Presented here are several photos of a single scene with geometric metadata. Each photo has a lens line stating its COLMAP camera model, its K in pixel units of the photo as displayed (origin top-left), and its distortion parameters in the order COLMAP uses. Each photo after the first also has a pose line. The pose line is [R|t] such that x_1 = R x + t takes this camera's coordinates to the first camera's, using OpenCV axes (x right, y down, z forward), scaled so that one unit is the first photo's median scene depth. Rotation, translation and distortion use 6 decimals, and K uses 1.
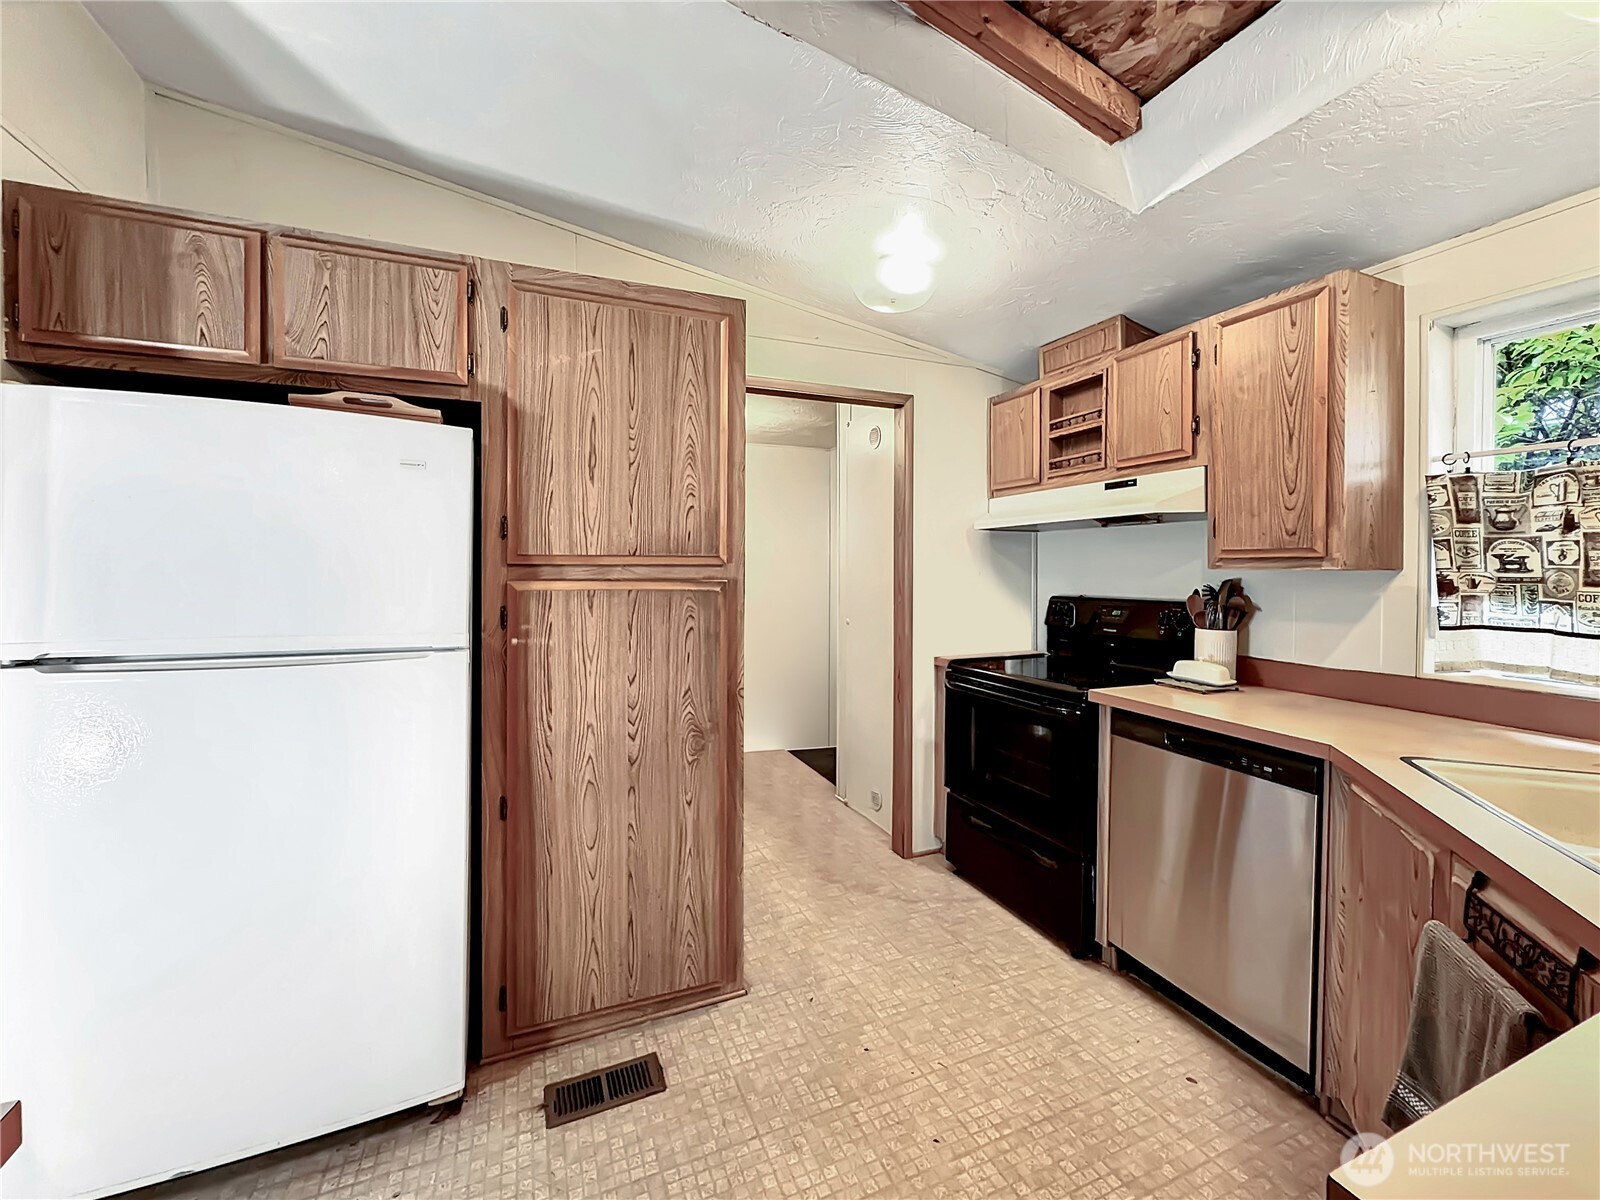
lens RADIAL K [[647.0, 0, 793.0], [0, 647.0, 577.9], [0, 0, 1]] dist [-0.000760, -0.000108]
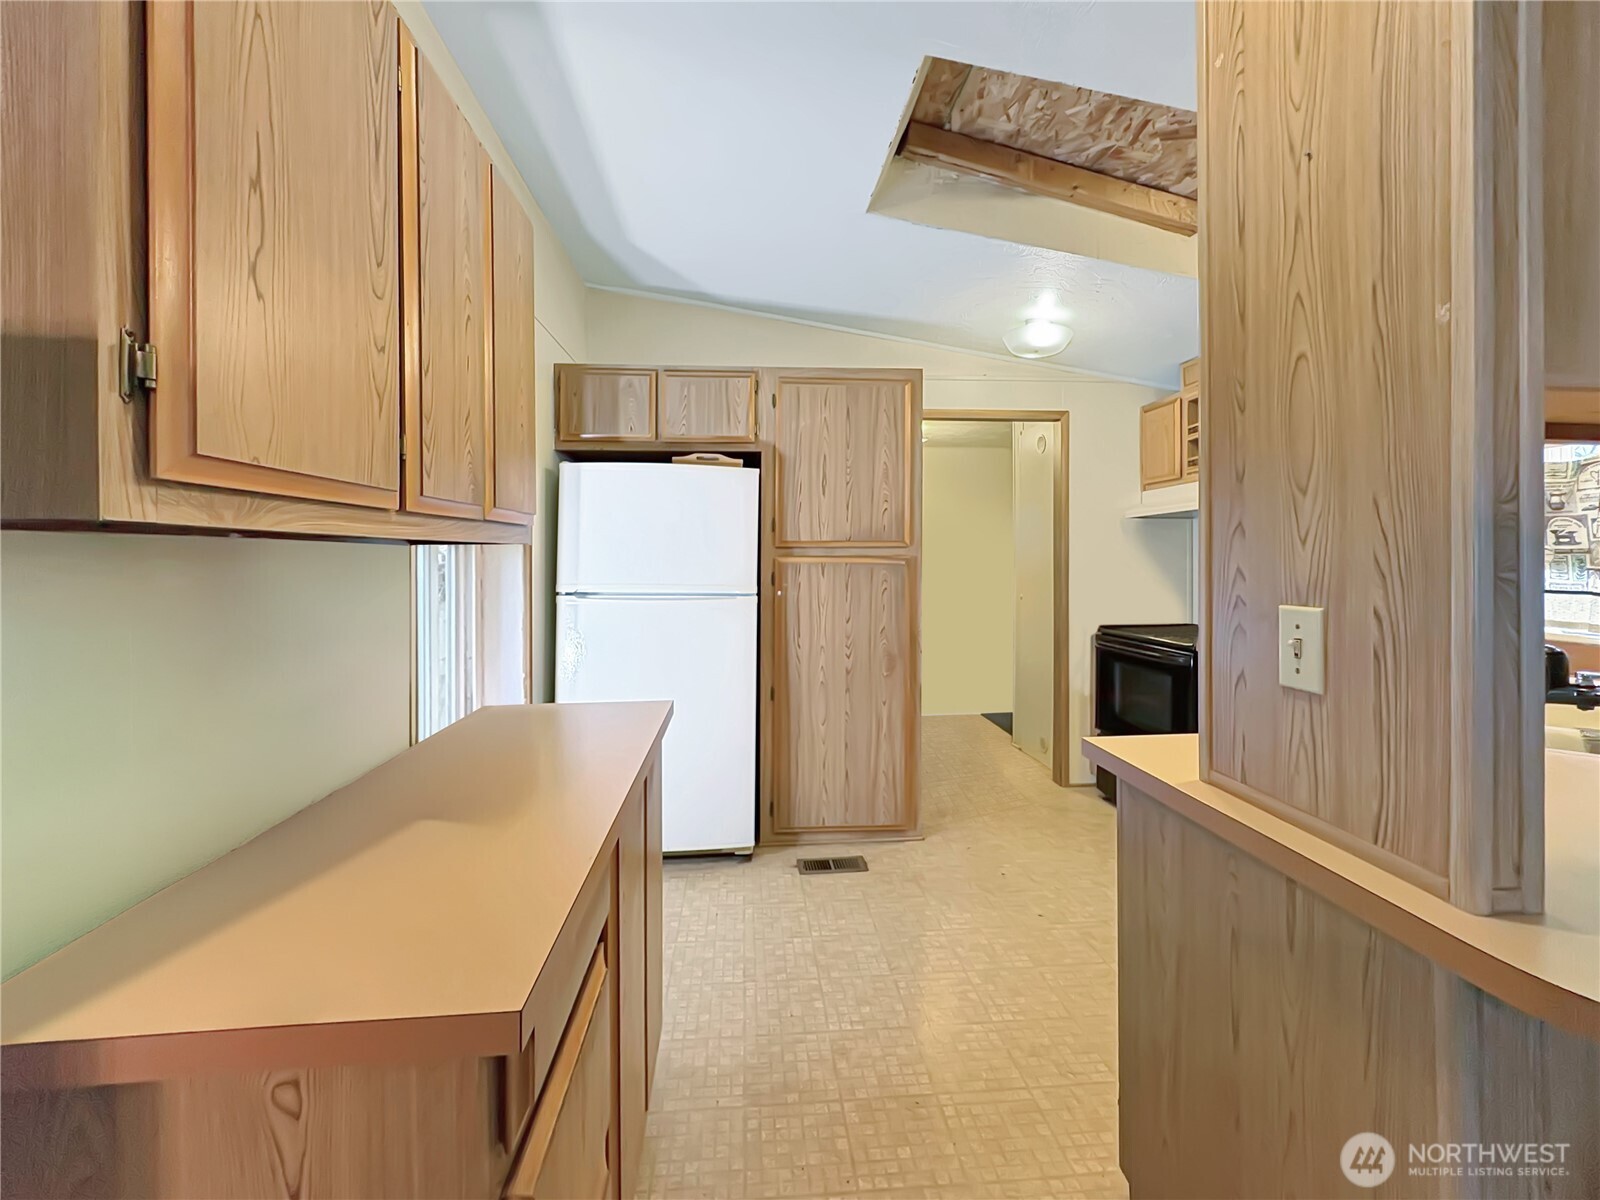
lens RADIAL K [[648.2, 0, 783.0], [0, 648.2, 563.3], [0, 0, 1]] dist [-0.000114, -0.000114]
pose [[0.944646, -0.001381, -0.328088, 0.117345], [-0.002024, 0.999948, -0.010034, 0.035144], [0.328085, 0.010143, 0.944594, -0.532467]]
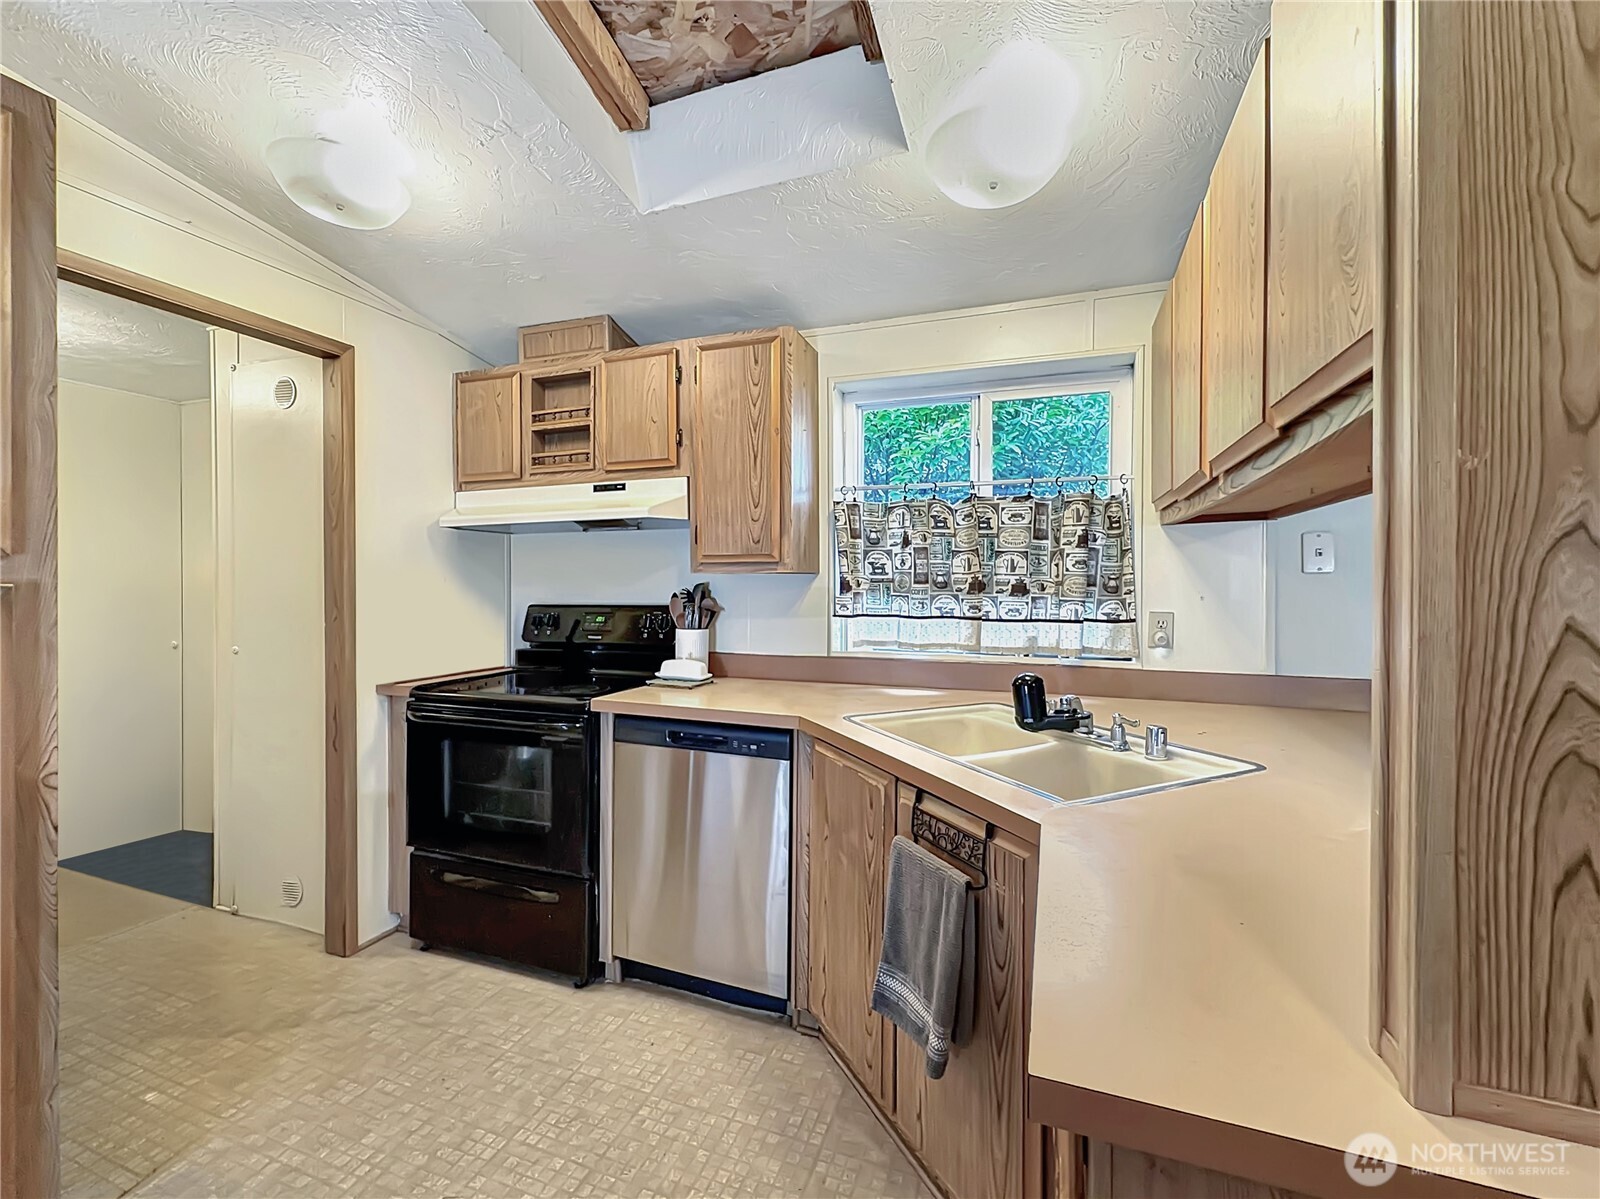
lens RADIAL K [[678.6, 0, 796.2], [0, 678.6, 589.1], [0, 0, 1]] dist [-0.000385, 0.000182]
pose [[0.681452, -0.008781, 0.731810, -0.071736], [0.012776, 0.999918, 0.000102, 0.016878], [-0.731751, 0.009280, 0.681509, 0.112286]]
